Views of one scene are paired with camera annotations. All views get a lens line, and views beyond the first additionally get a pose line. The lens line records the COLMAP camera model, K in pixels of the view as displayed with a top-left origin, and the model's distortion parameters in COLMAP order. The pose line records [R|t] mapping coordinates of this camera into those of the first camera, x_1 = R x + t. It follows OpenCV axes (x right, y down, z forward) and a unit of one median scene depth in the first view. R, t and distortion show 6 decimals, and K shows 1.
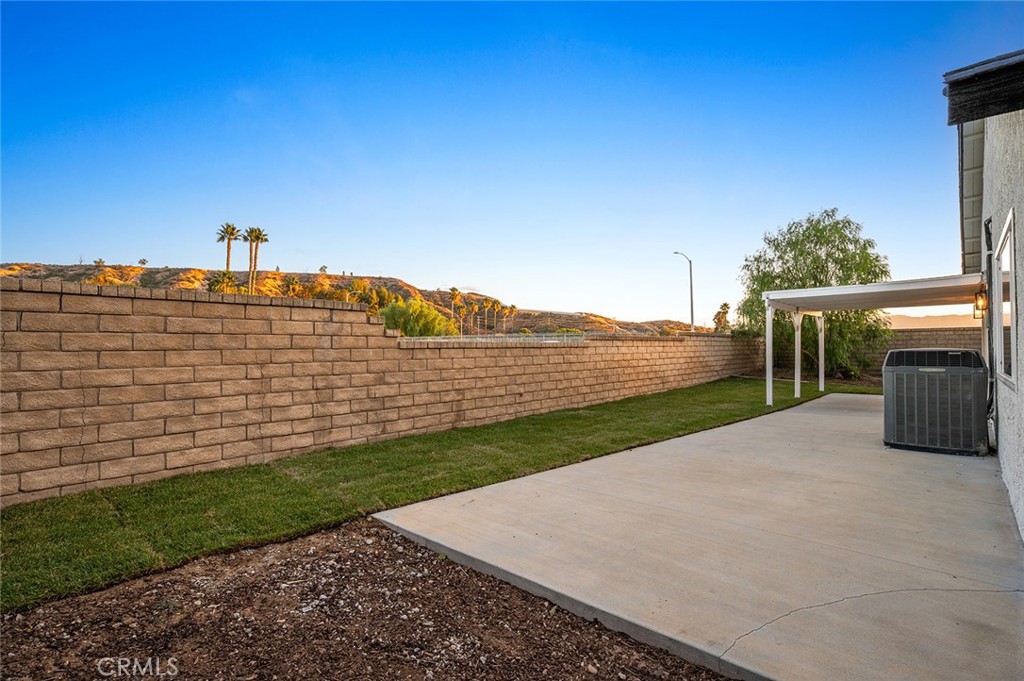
lens RADIAL K [[493.0, 0, 502.5], [0, 493.0, 341.7], [0, 0, 1]] dist [0.005106, 0.000226]
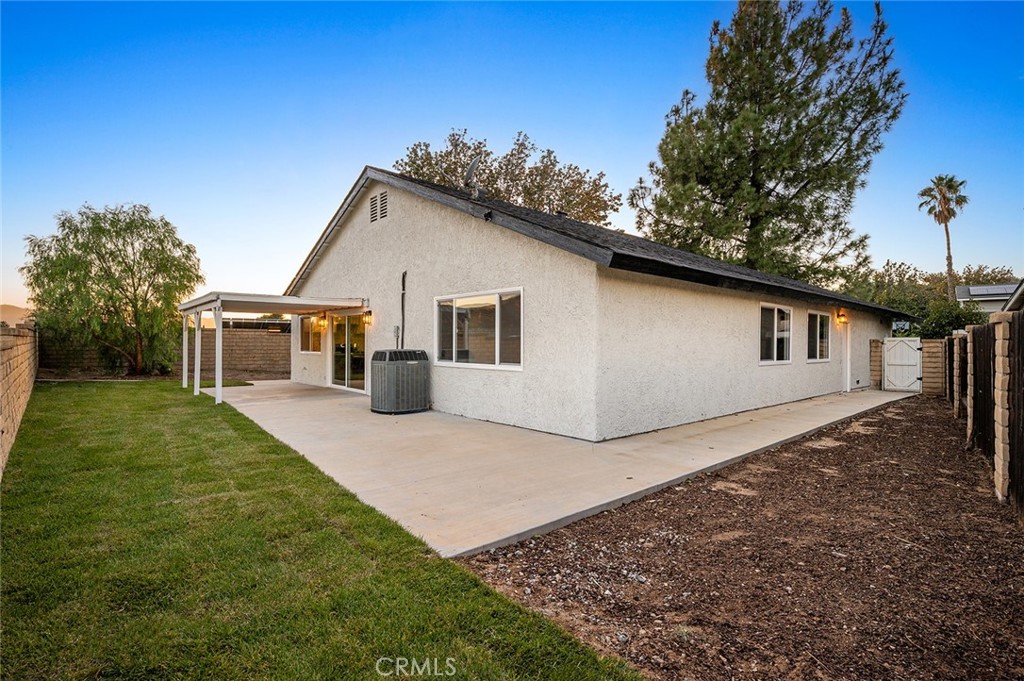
lens RADIAL K [[493.0, 0, 508.5], [0, 493.0, 344.2], [0, 0, 1]] dist [0.005106, 0.000226]
pose [[0.101895, 0.001441, 0.994794, -1.142820], [-0.014669, 0.999892, 0.000055, -0.012632], [-0.994687, -0.014598, 0.101905, 0.854134]]
